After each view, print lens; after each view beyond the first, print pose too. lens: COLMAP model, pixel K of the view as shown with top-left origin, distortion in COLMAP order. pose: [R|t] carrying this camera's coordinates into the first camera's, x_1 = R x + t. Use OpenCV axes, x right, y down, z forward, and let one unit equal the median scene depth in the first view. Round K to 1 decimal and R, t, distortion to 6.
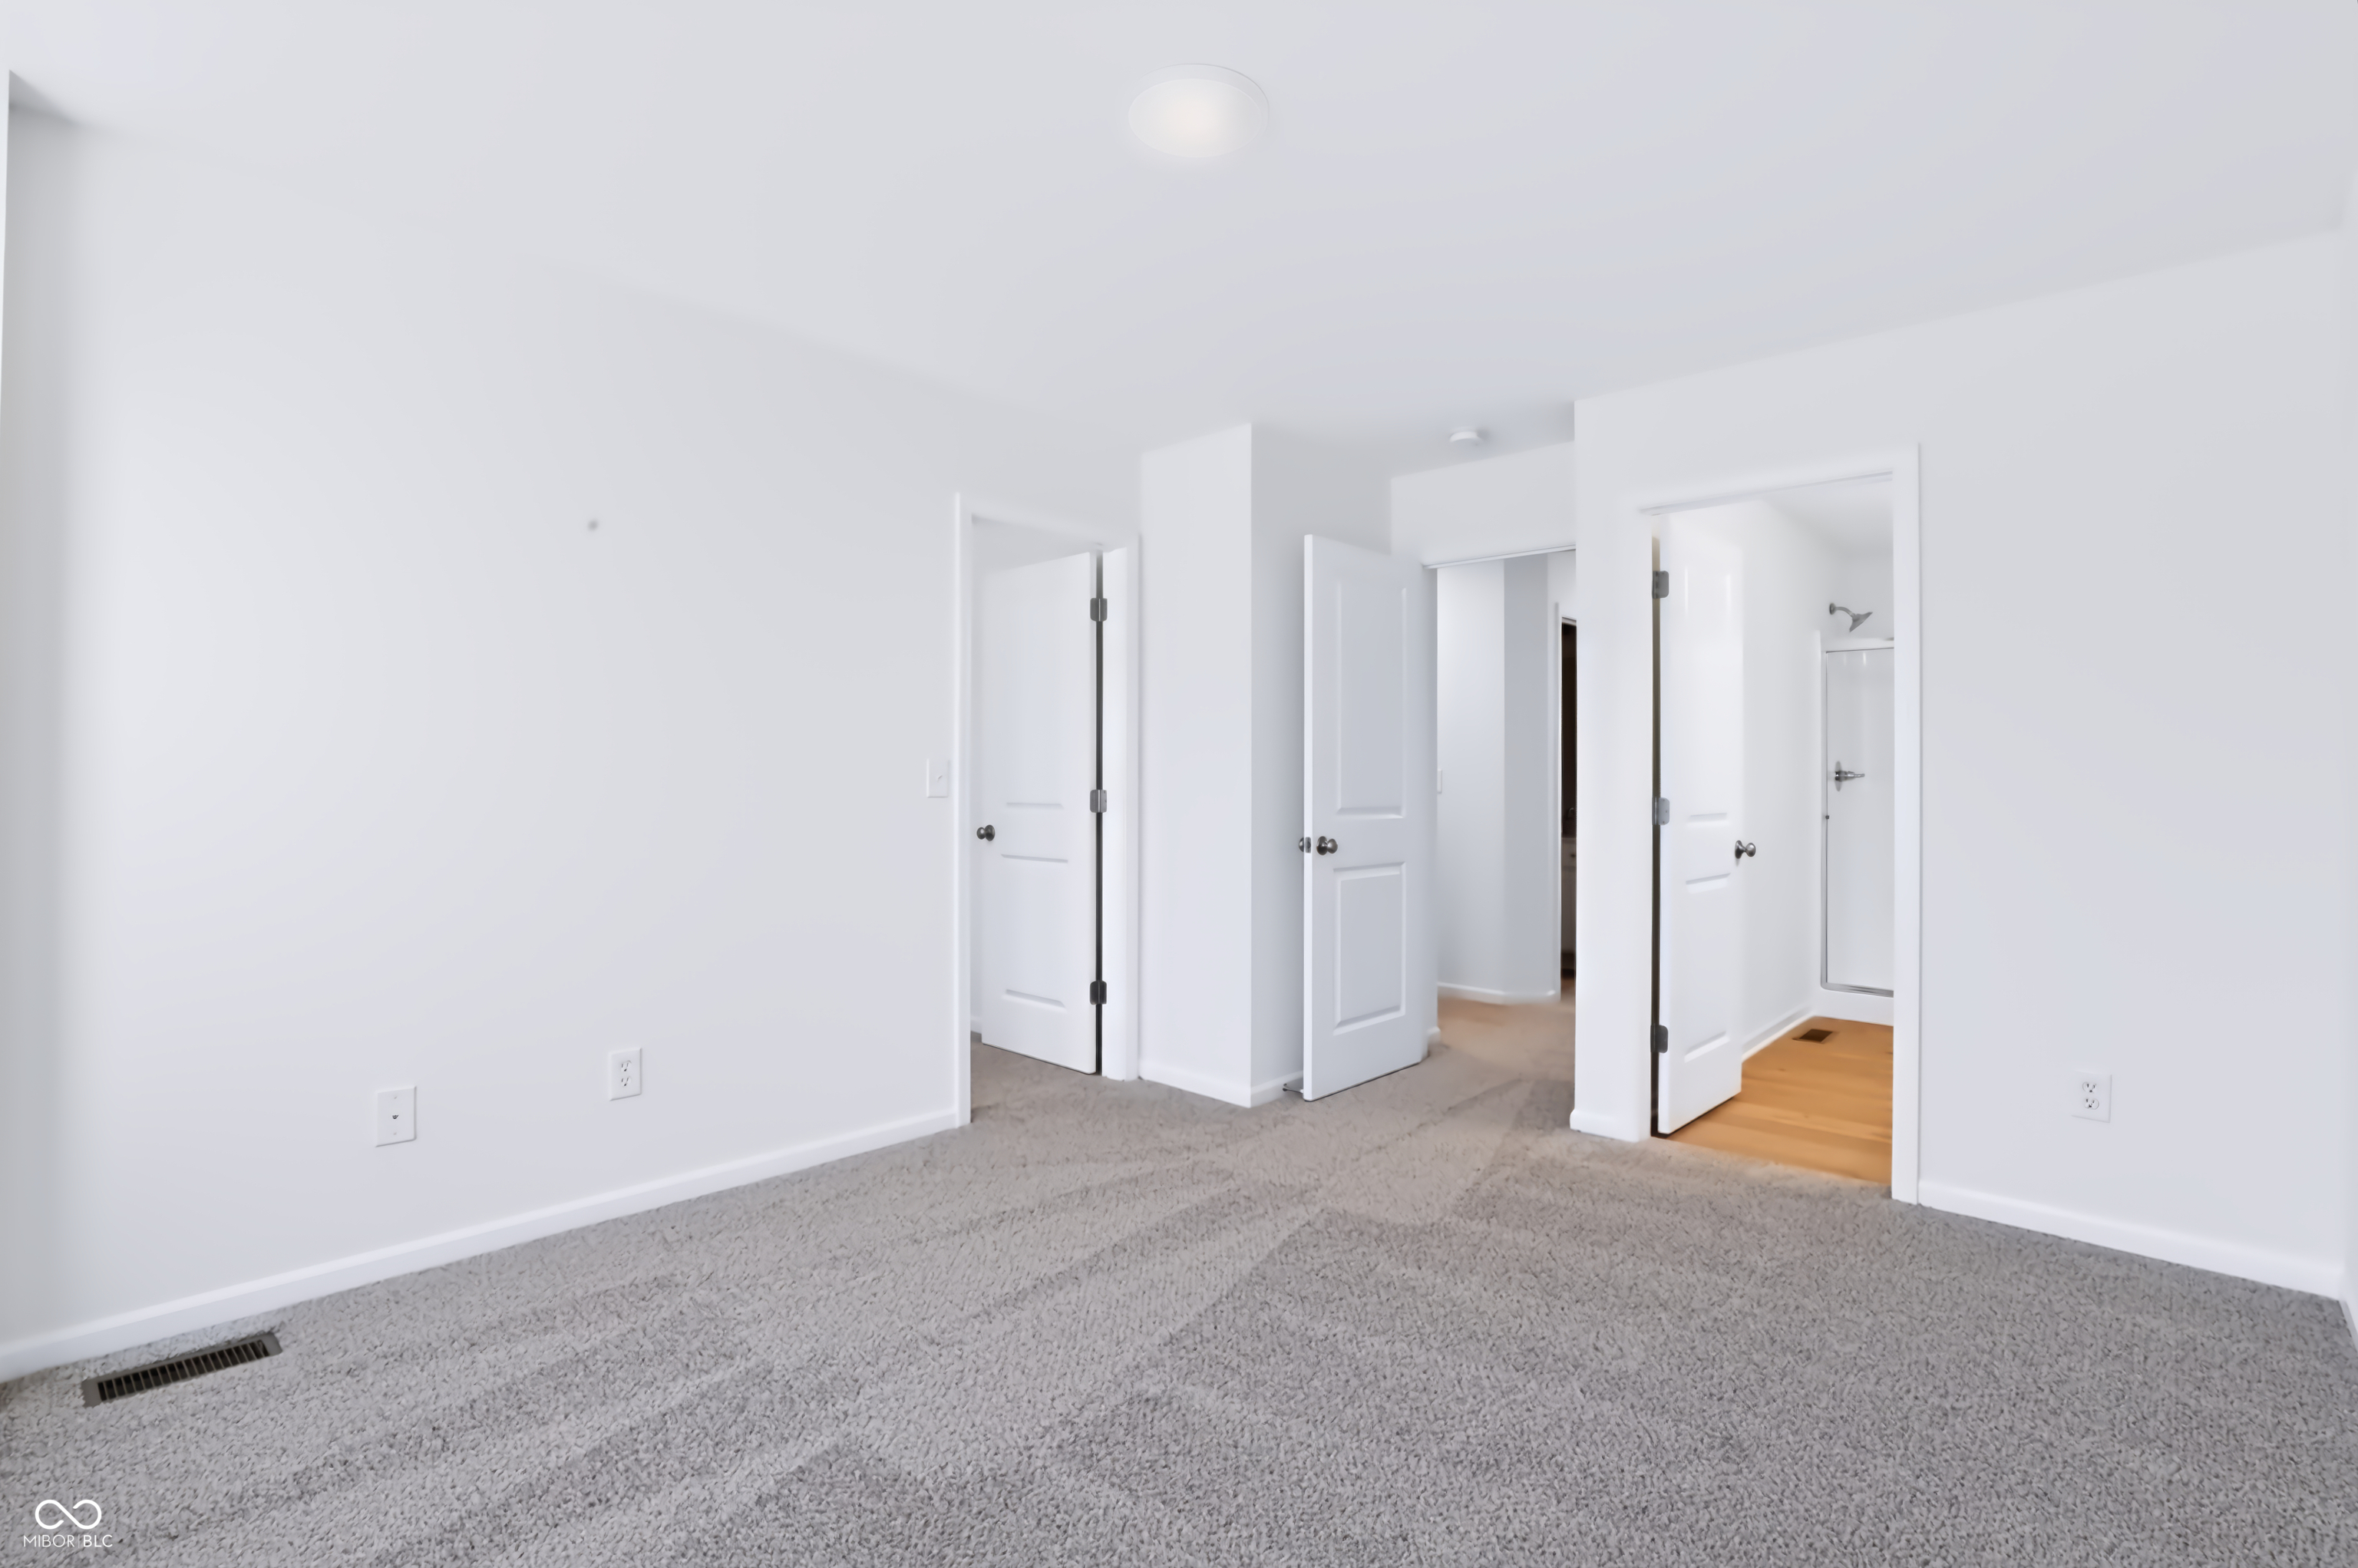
lens RADIAL K [[1095.7, 0, 1191.1], [0, 1095.7, 789.4], [0, 0, 1]] dist [-0.018834, 0.000264]
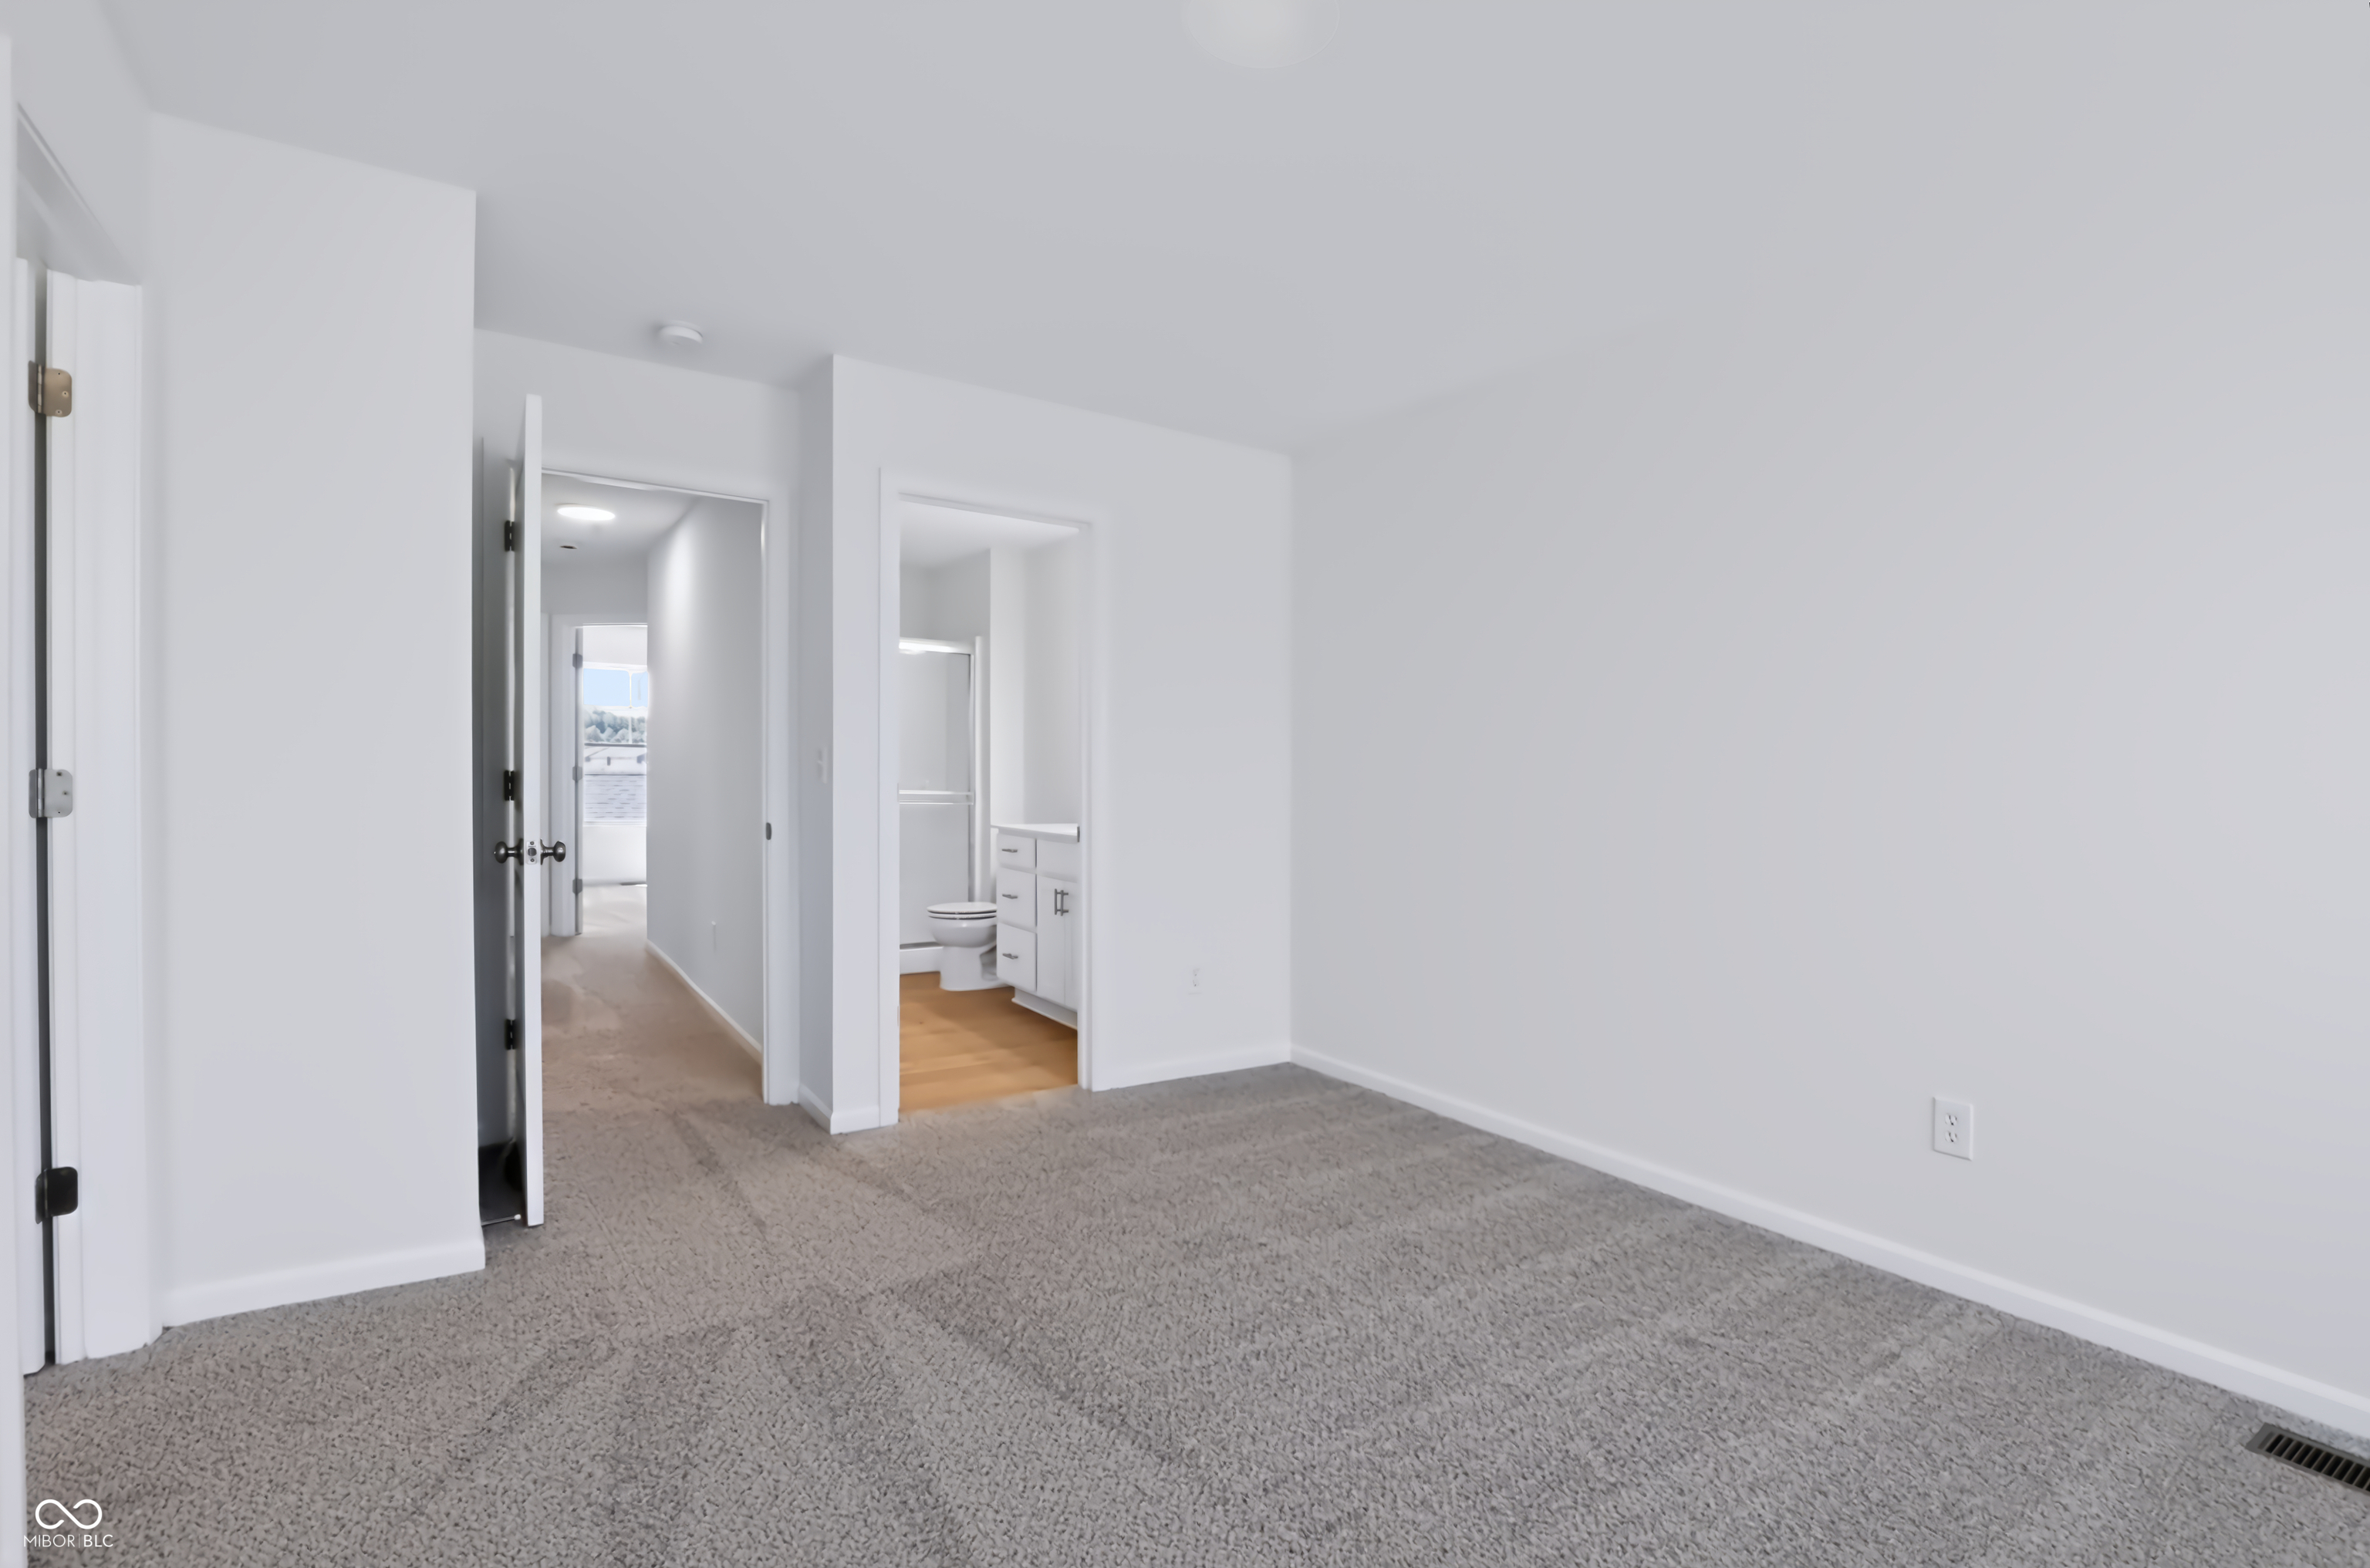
lens RADIAL K [[1101.1, 0, 1195.4], [0, 1101.1, 778.7], [0, 0, 1]] dist [-0.018834, 0.000264]
pose [[0.249114, -0.006201, 0.968454, -0.447012], [-0.004989, 0.999958, 0.007686, -0.002011], [-0.968461, -0.006746, 0.249072, 0.433507]]
